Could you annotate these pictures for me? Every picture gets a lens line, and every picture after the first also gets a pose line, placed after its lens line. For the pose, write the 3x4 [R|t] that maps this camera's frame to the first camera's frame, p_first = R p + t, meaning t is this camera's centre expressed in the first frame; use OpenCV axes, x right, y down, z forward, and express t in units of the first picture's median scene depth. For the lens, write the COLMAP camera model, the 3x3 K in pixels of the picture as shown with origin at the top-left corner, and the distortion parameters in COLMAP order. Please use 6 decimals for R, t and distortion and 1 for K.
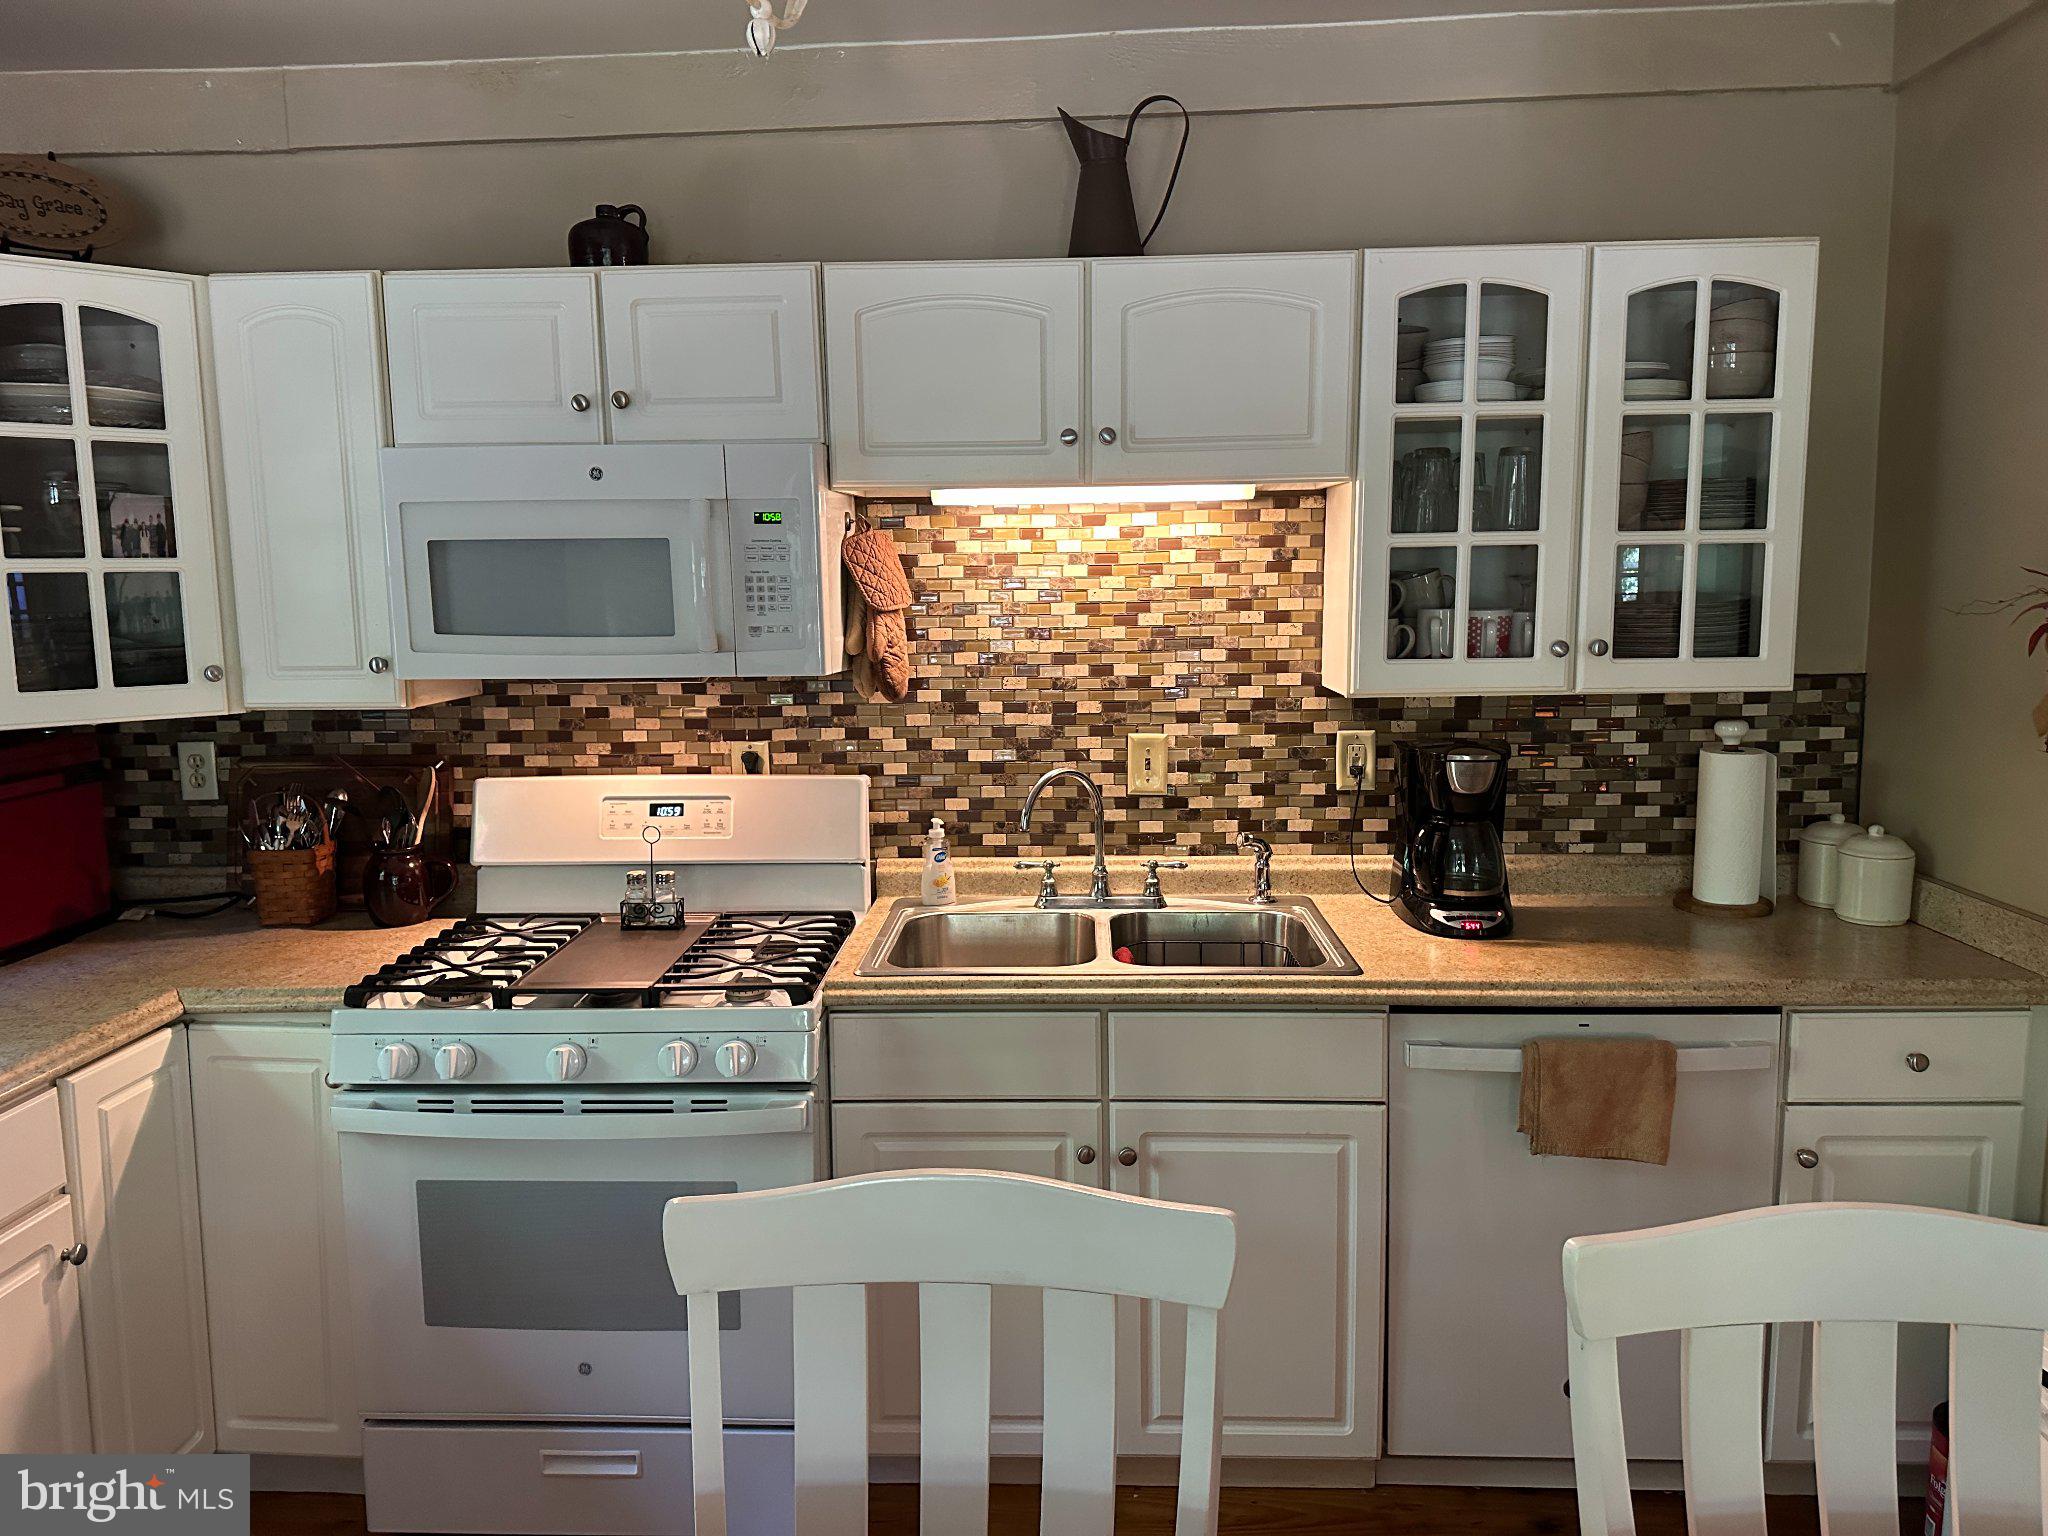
lens RADIAL K [[1399.8, 0, 1024.0], [0, 1399.8, 768.0], [0, 0, 1]] dist [0.068232, -0.101874]
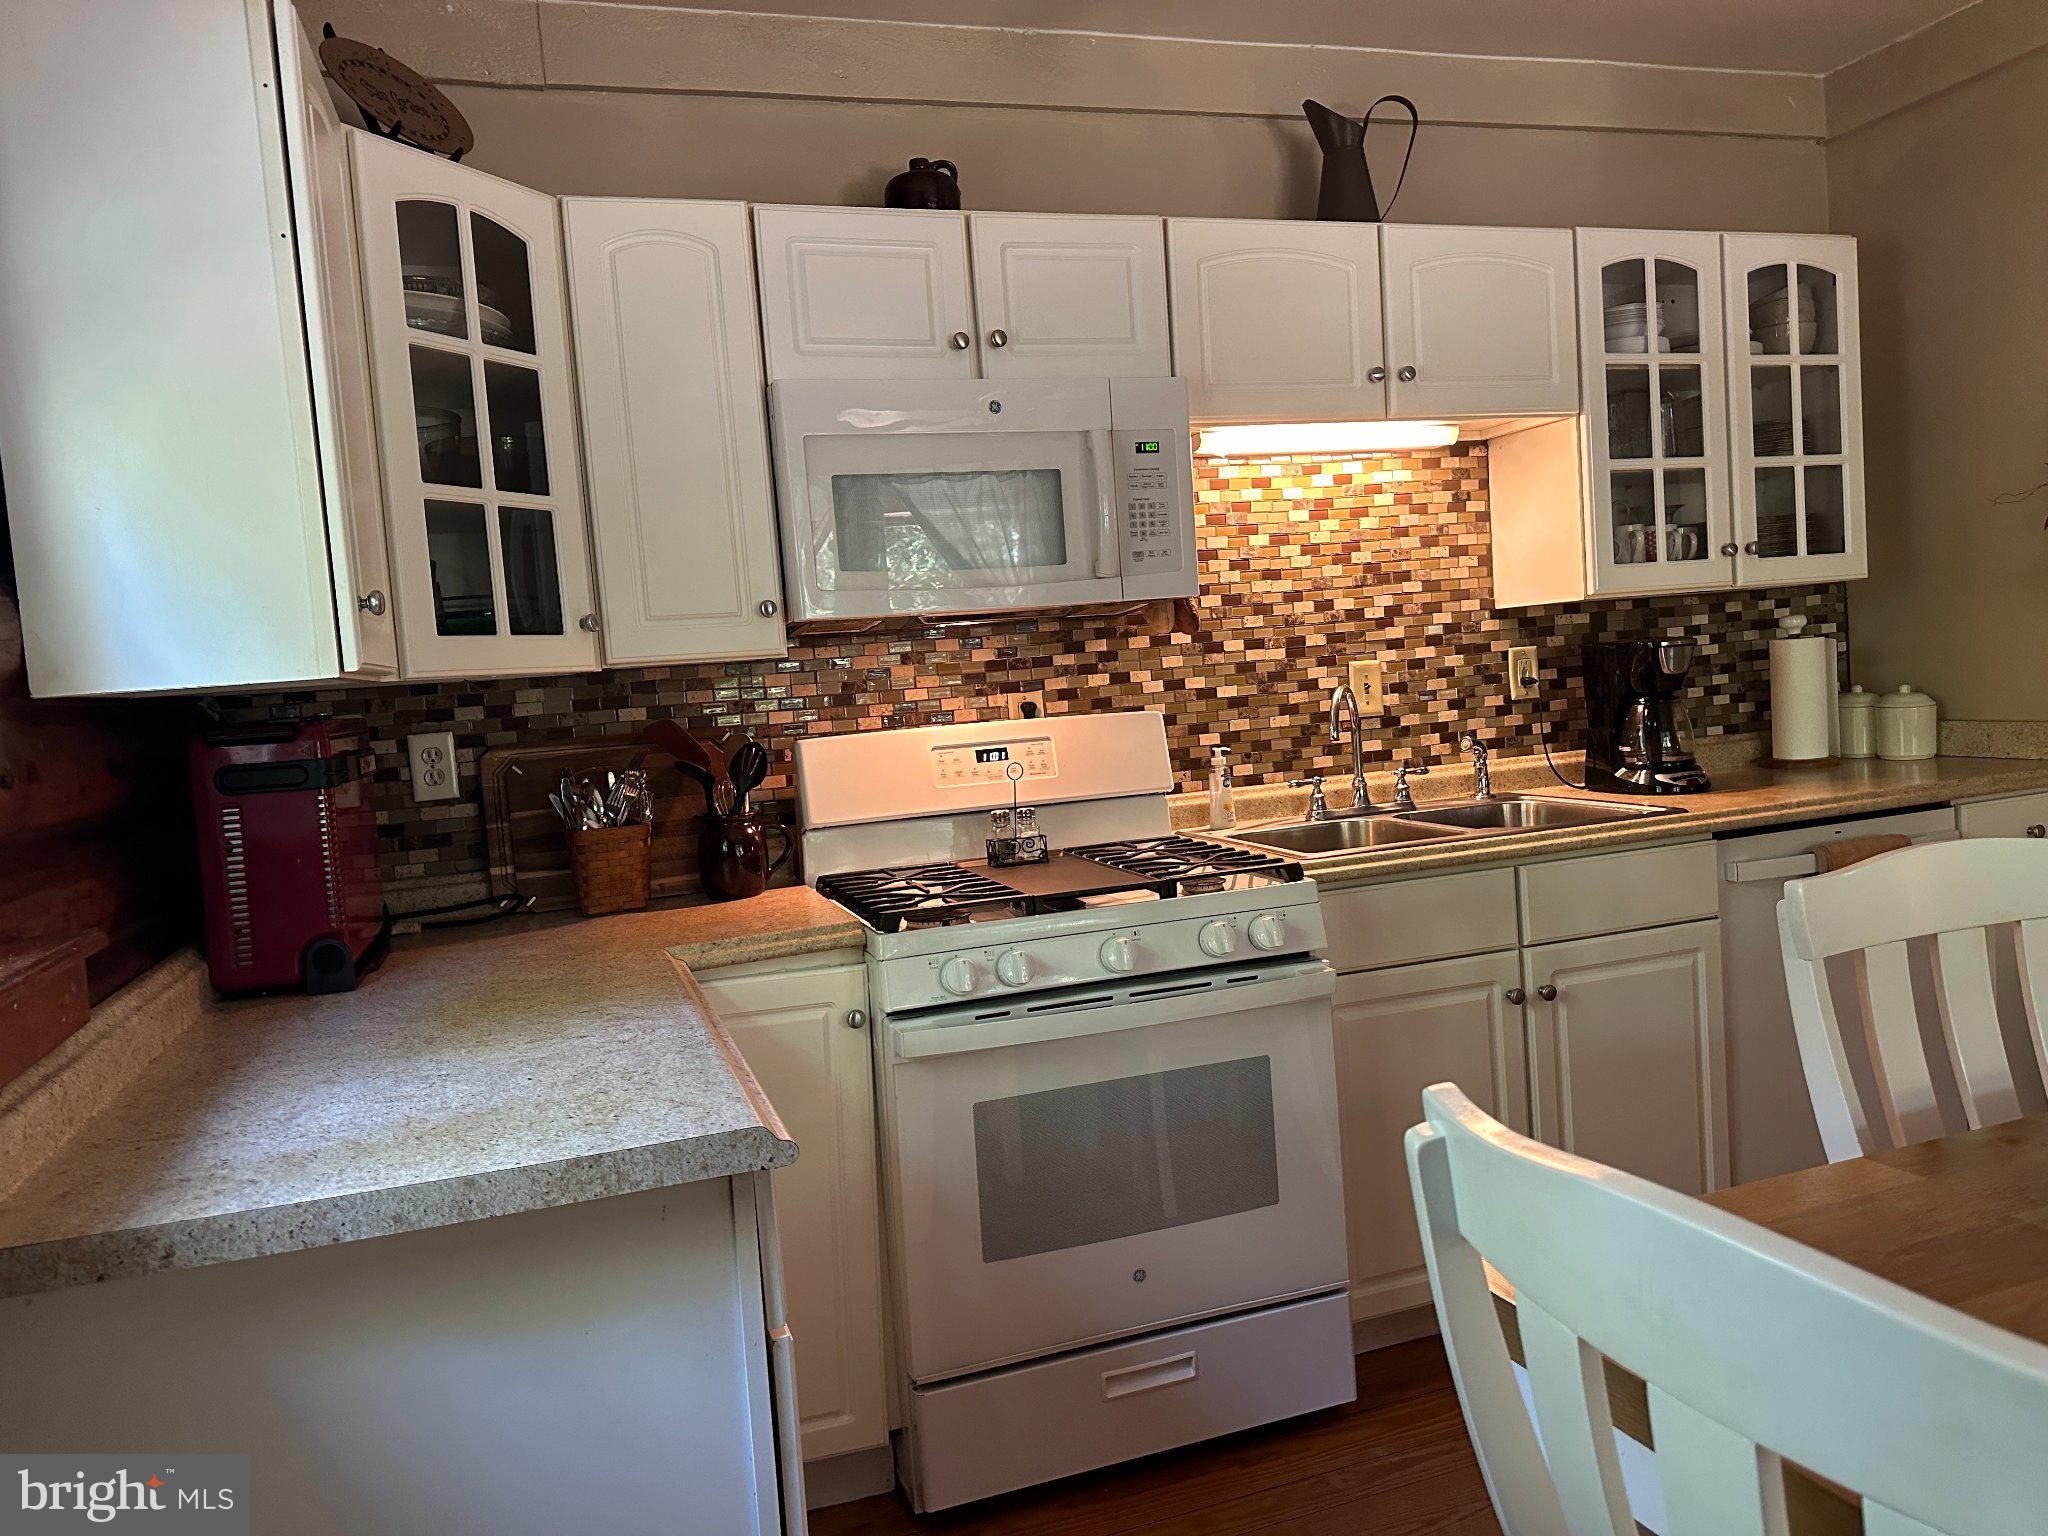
lens RADIAL K [[1425.9, 0, 1024.0], [0, 1425.9, 768.0], [0, 0, 1]] dist [0.076405, -0.112958]
pose [[0.932302, -0.081019, 0.352489, -0.574239], [0.109175, 0.992167, -0.060712, 0.099862], [-0.344809, 0.095085, 0.933845, 0.043911]]
